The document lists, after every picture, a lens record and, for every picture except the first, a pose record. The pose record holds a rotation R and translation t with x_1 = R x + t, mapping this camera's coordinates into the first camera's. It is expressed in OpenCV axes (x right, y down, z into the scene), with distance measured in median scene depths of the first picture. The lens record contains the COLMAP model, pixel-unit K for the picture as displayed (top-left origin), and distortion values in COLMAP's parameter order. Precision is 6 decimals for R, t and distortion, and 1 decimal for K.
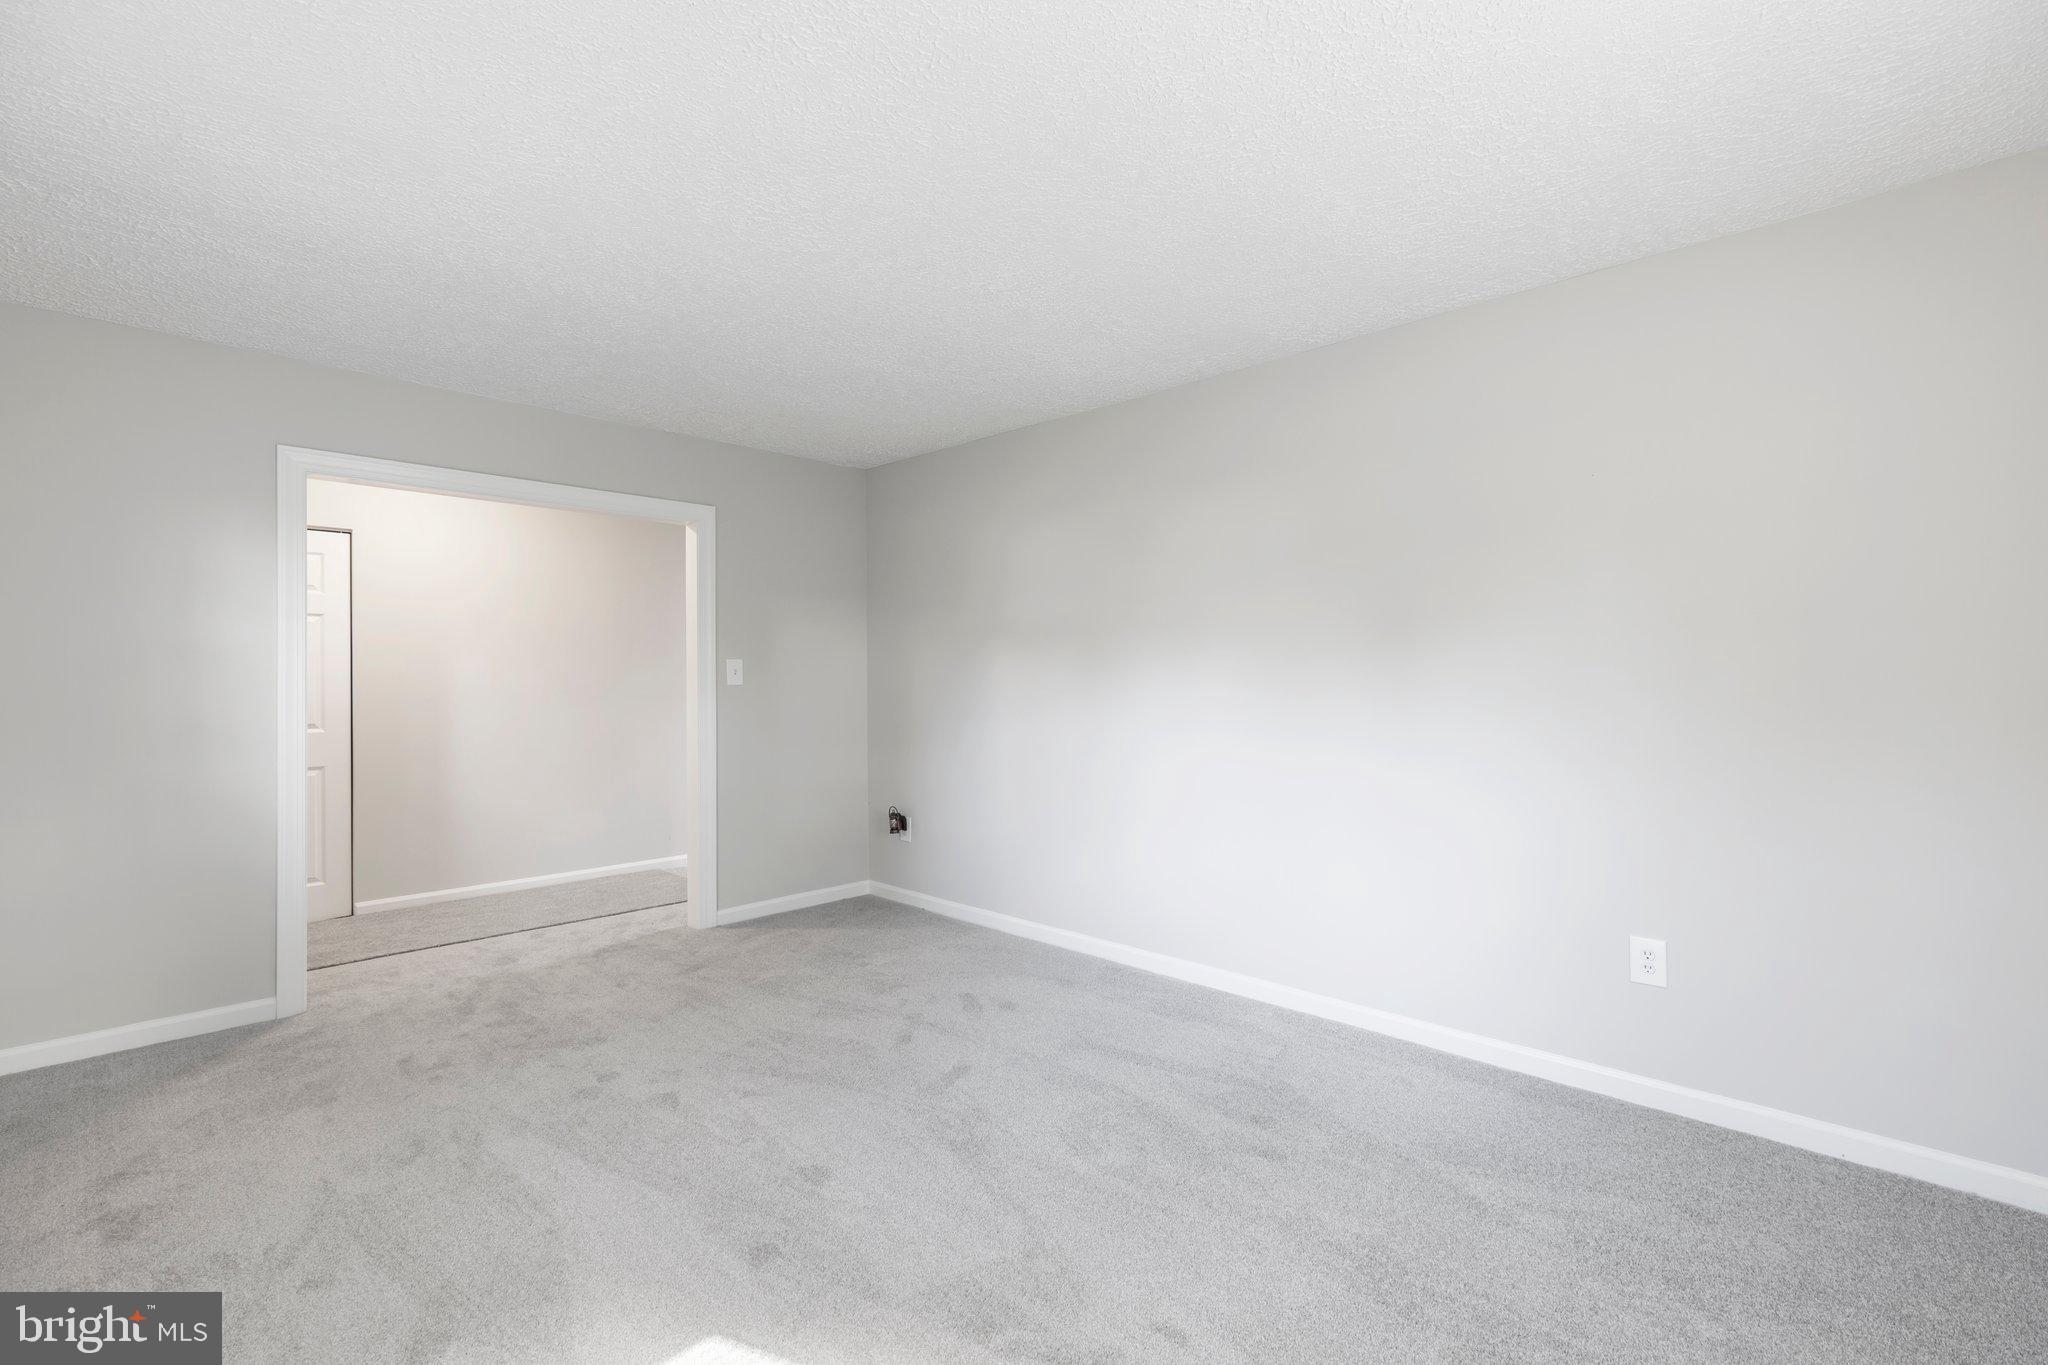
lens RADIAL K [[911.1, 0, 1024.5], [0, 911.1, 680.5], [0, 0, 1]] dist [0.000370, 0.002792]
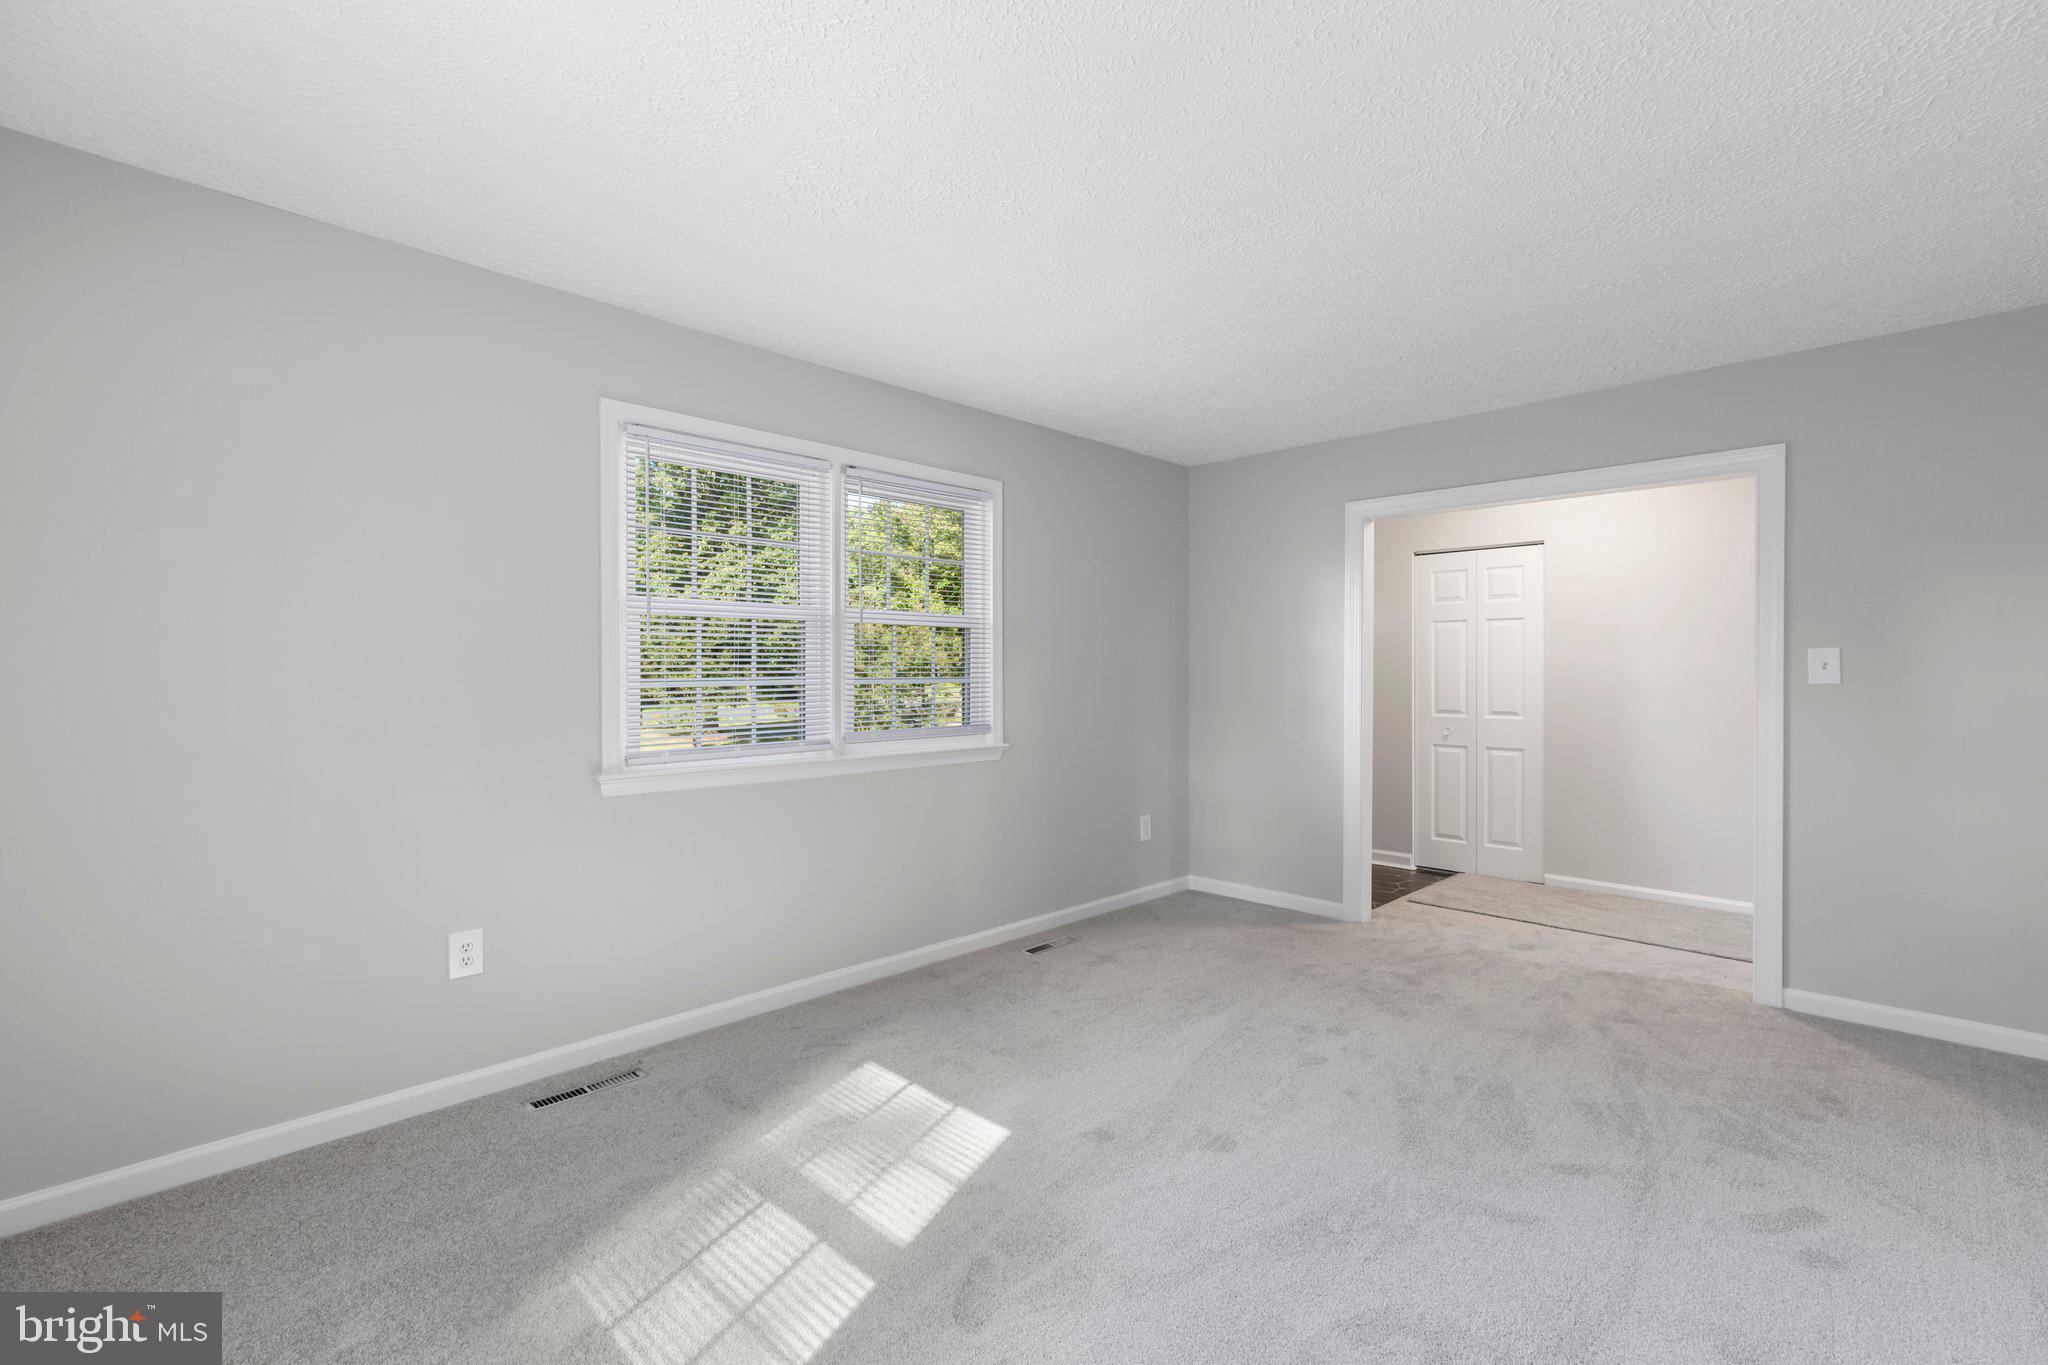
lens RADIAL K [[911.1, 0, 1021.9], [0, 911.1, 680.0], [0, 0, 1]] dist [0.000370, 0.002792]
pose [[-0.005766, 0.009882, -0.999935, 0.531136], [-0.003403, 0.999945, 0.009902, -0.004059], [0.999978, 0.003460, -0.005733, 0.498888]]
